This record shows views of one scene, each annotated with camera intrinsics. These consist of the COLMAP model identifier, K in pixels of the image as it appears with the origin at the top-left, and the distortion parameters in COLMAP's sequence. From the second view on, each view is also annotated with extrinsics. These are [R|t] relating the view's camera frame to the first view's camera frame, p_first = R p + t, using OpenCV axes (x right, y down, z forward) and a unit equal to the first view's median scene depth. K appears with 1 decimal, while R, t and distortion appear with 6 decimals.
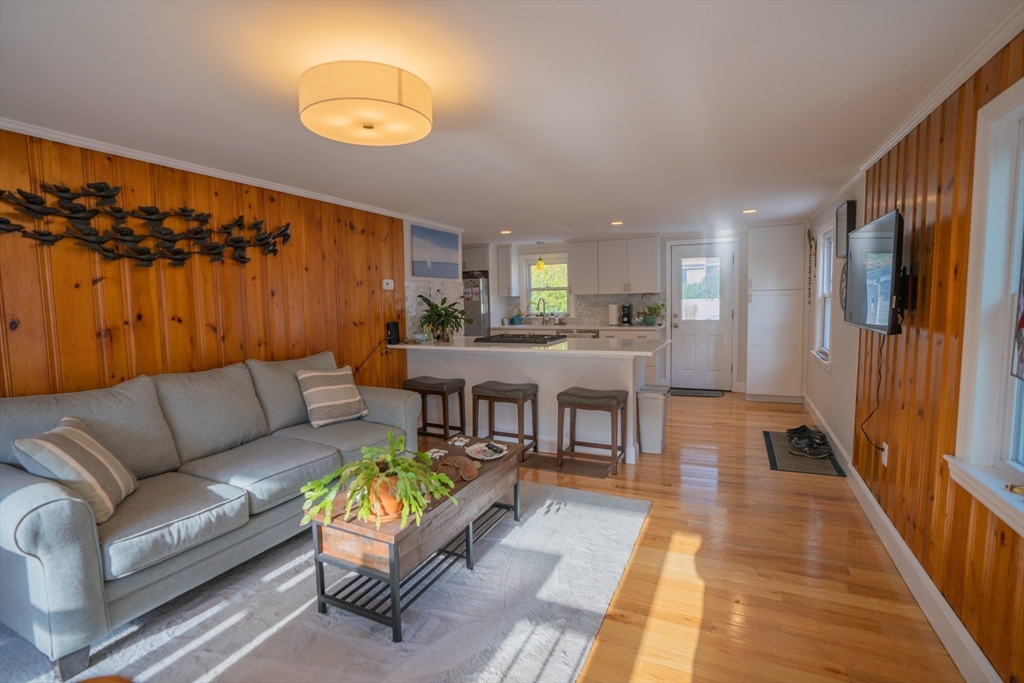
lens RADIAL K [[483.8, 0, 509.6], [0, 483.8, 336.0], [0, 0, 1]] dist [-0.064624, 0.026166]
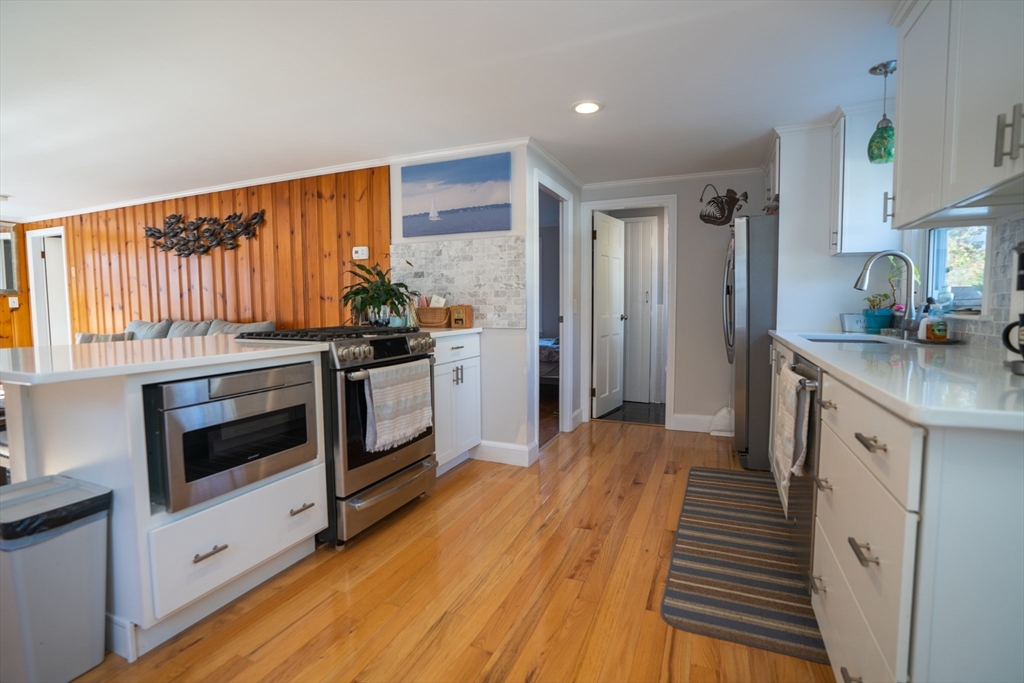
lens RADIAL K [[480.0, 0, 510.9], [0, 480.0, 335.5], [0, 0, 1]] dist [-0.064836, 0.025790]
pose [[0.036288, 0.089415, -0.995333, 0.816796], [-0.070473, 0.993739, 0.086702, -0.077300], [0.996853, 0.066998, 0.042362, 1.729769]]
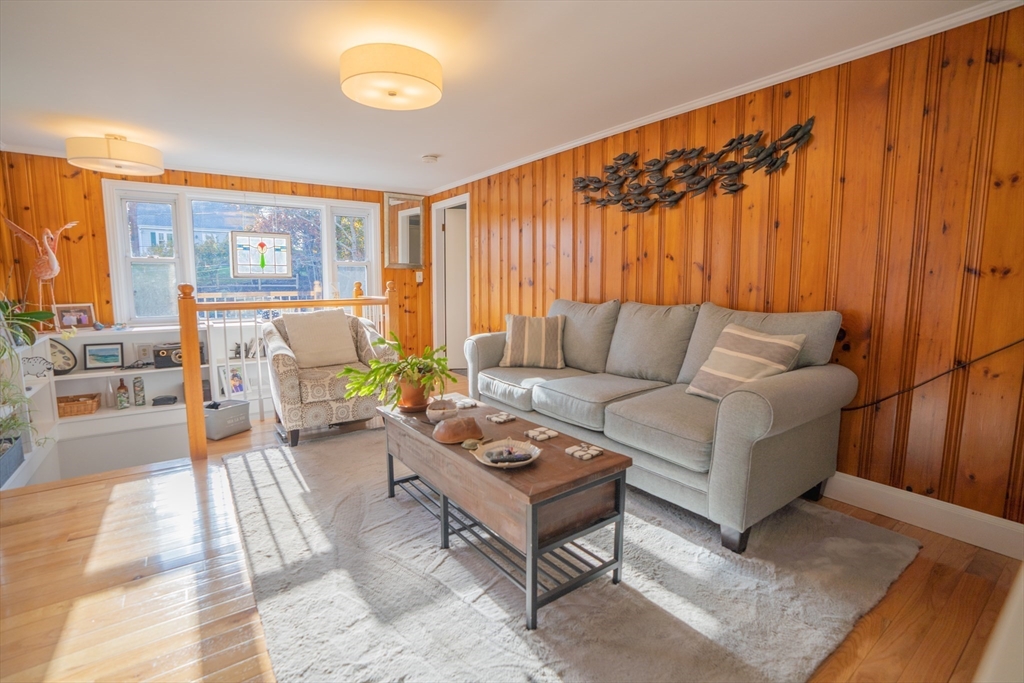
lens RADIAL K [[480.0, 0, 510.9], [0, 480.0, 335.5], [0, 0, 1]] dist [-0.064836, 0.025790]
pose [[-0.487459, 0.113516, -0.865736, 0.394607], [-0.059834, 0.984839, 0.162823, -0.012195], [0.871093, 0.131170, -0.473276, 1.070805]]
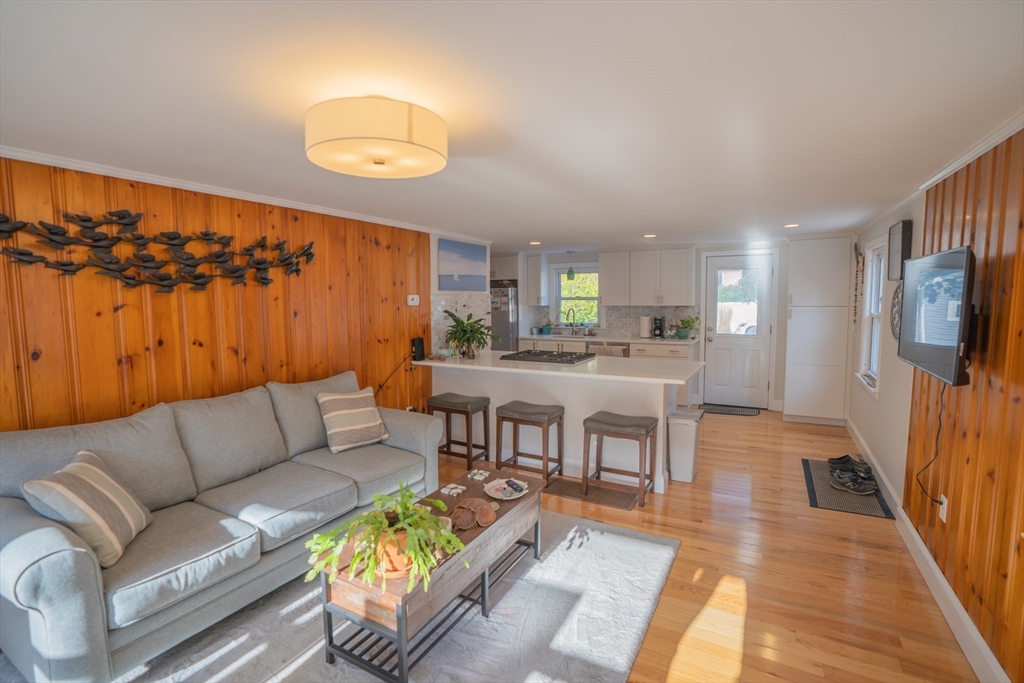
lens RADIAL K [[480.0, 0, 510.9], [0, 480.0, 335.5], [0, 0, 1]] dist [-0.064836, 0.025790]
pose [[0.997885, 0.016489, -0.062880, 0.013860], [-0.016197, 0.999856, 0.005160, -0.059801], [0.062956, -0.004130, 0.998008, 0.046748]]
